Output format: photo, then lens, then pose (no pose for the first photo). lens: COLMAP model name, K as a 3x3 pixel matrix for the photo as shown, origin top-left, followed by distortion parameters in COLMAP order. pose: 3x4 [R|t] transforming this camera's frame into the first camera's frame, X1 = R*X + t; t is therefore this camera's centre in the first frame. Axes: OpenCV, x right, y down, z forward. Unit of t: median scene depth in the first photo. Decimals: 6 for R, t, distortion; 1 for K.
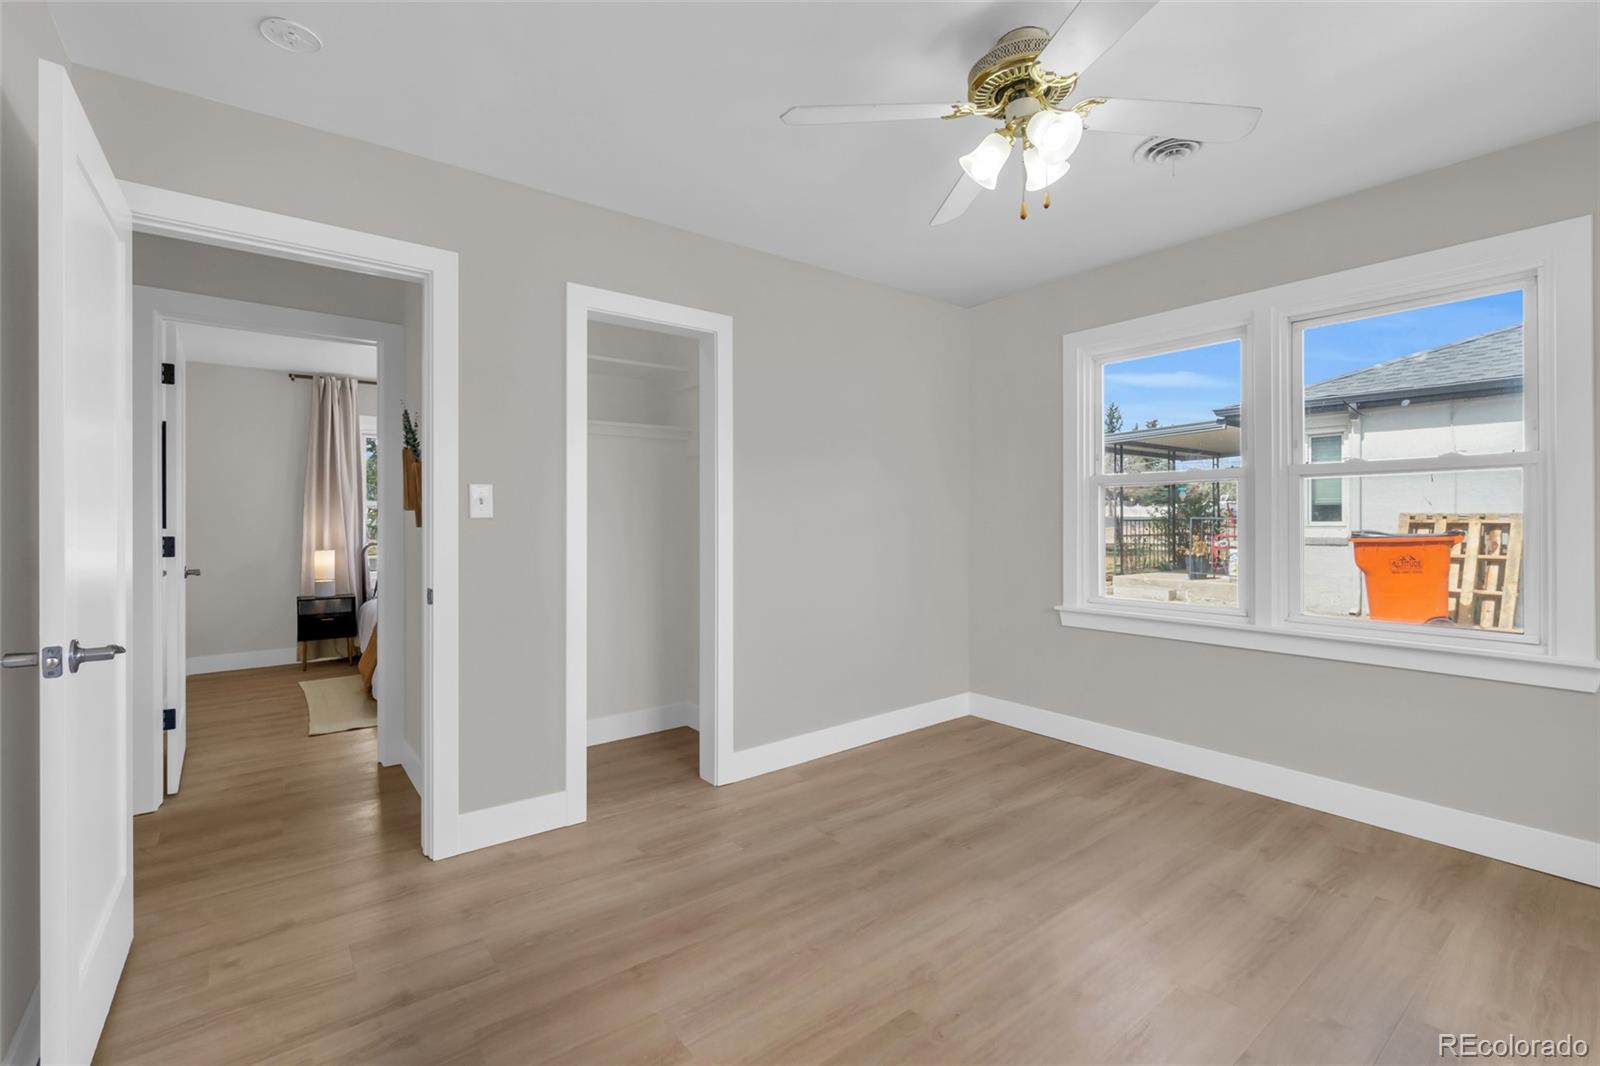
lens RADIAL K [[687.6, 0, 787.0], [0, 687.6, 525.4], [0, 0, 1]] dist [-0.008304, 0.002132]
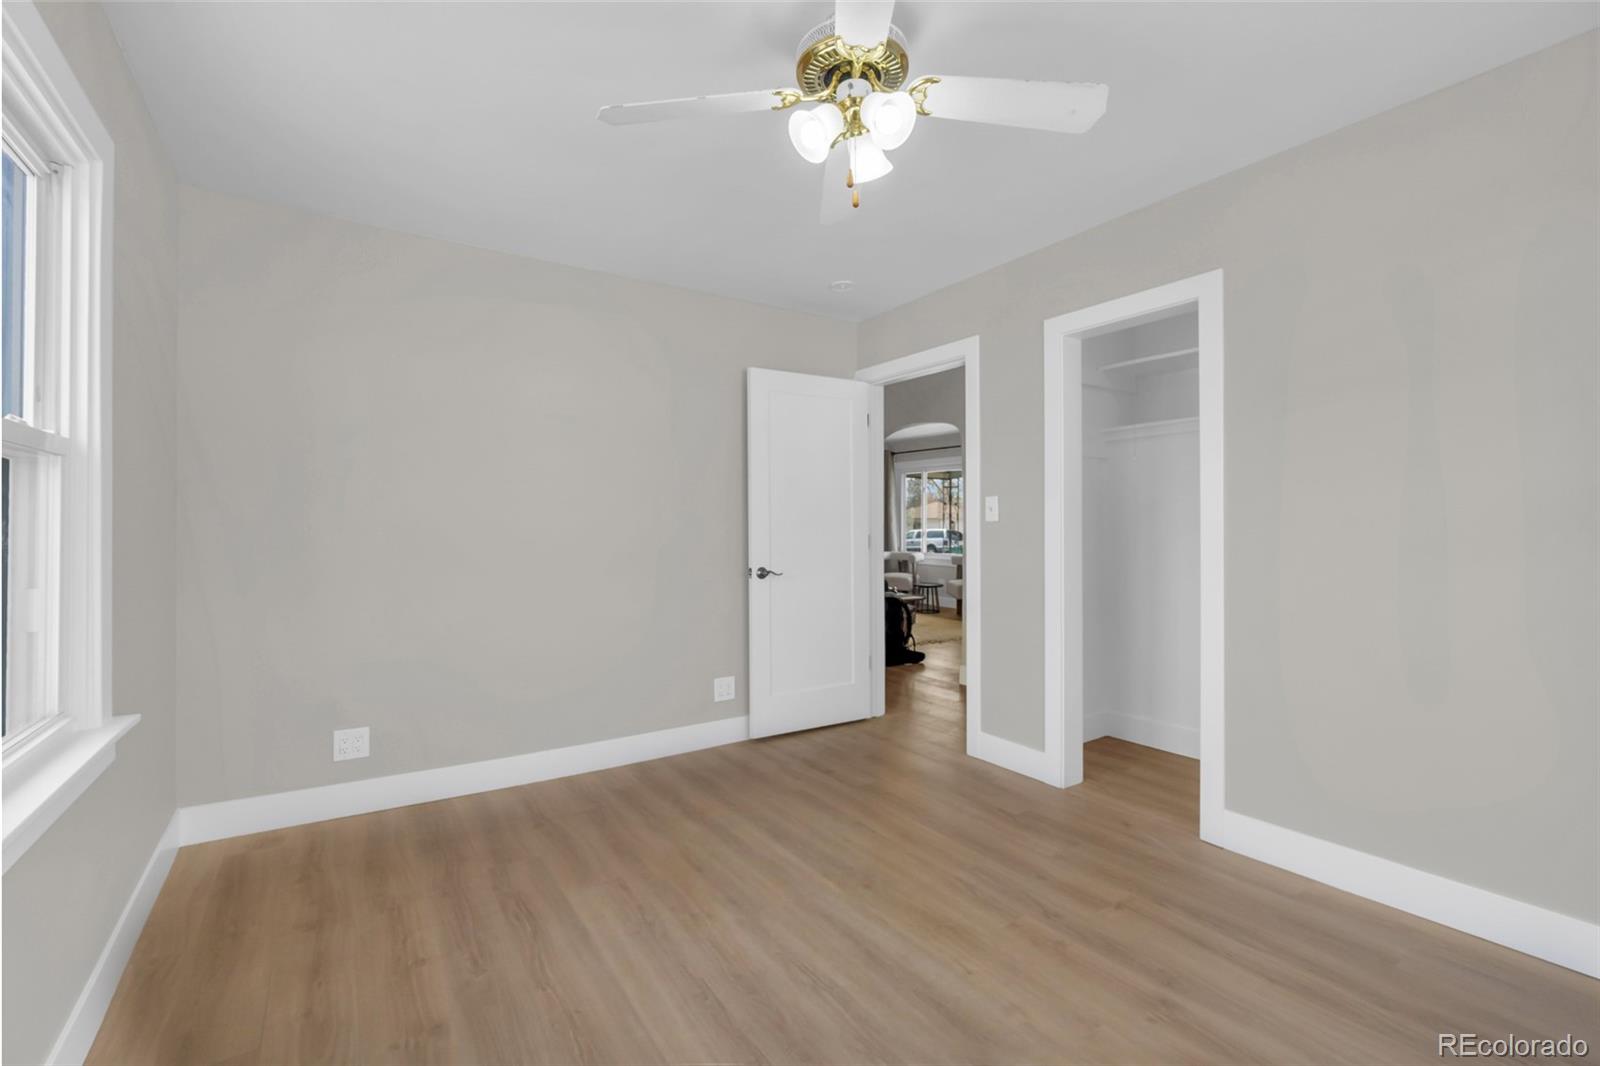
lens RADIAL K [[687.6, 0, 812.7], [0, 687.6, 524.4], [0, 0, 1]] dist [-0.008304, 0.002132]
pose [[-0.045666, 0.001137, -0.998956, 0.836982], [-0.001834, 0.999998, 0.001222, -0.005096], [0.998955, 0.001888, -0.045664, 0.628471]]
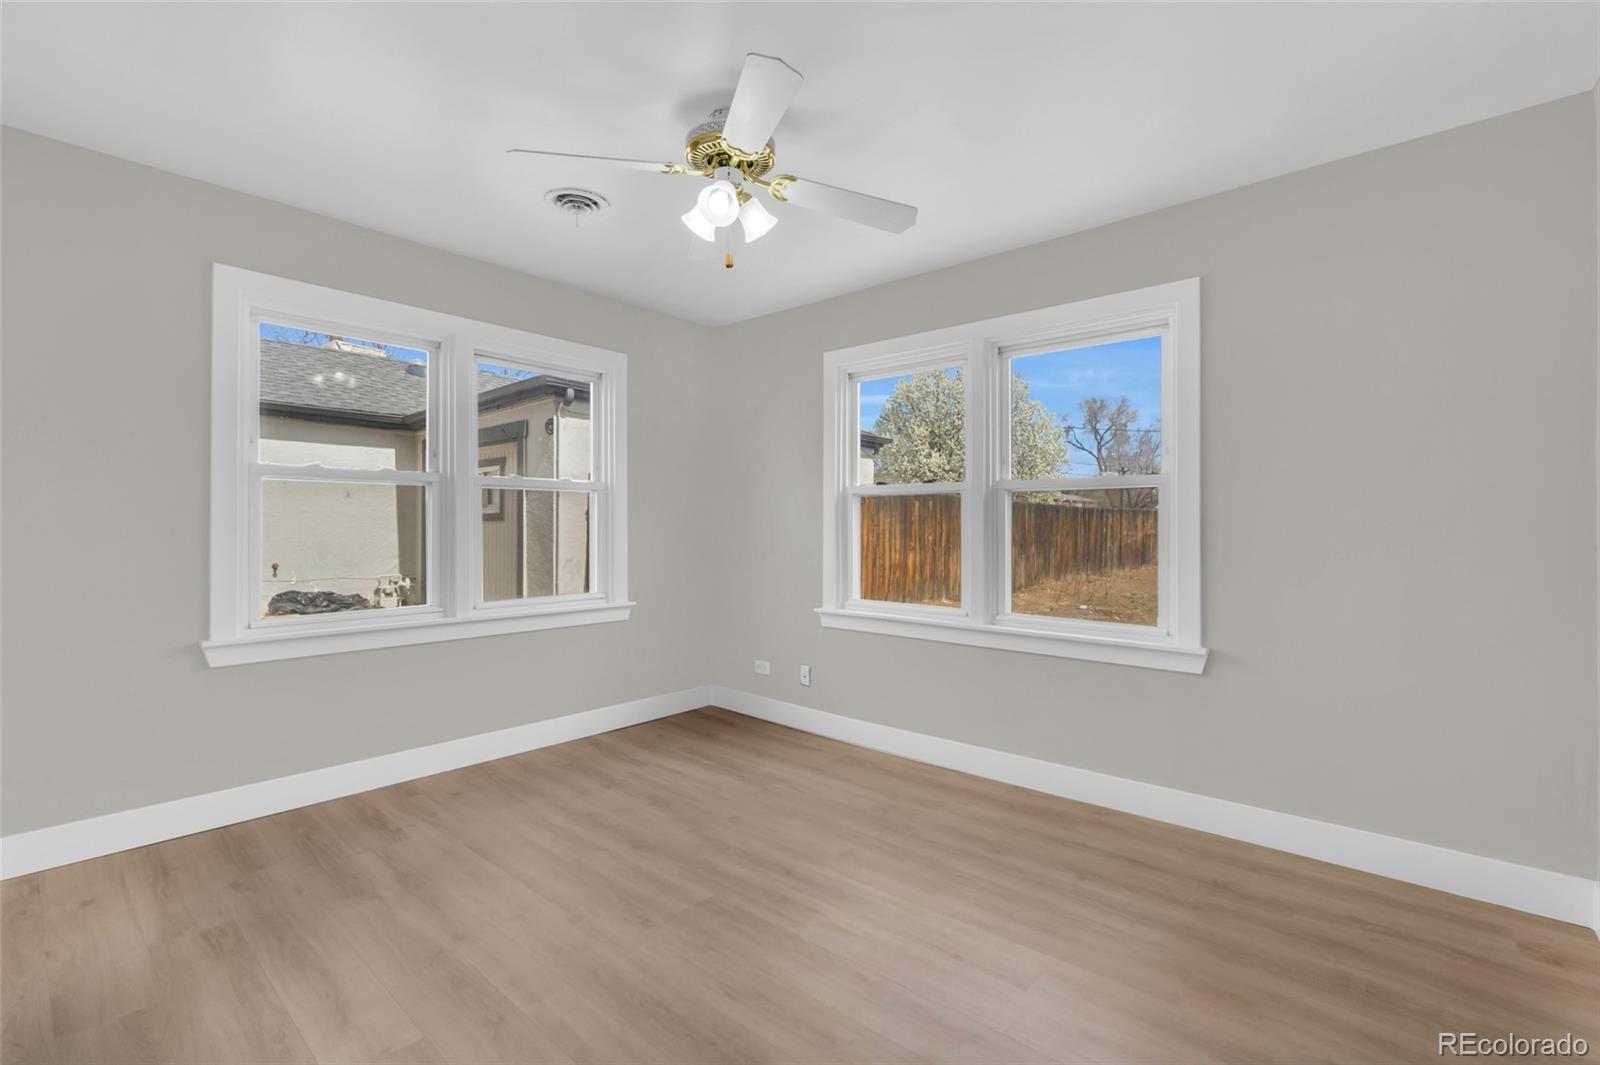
lens RADIAL K [[687.6, 0, 804.2], [0, 687.6, 531.4], [0, 0, 1]] dist [-0.008304, 0.002132]
pose [[-0.207659, -0.005547, 0.978185, -0.542394], [-0.003807, 0.999981, 0.004862, -0.000268], [-0.978194, -0.002714, -0.207676, 0.720071]]
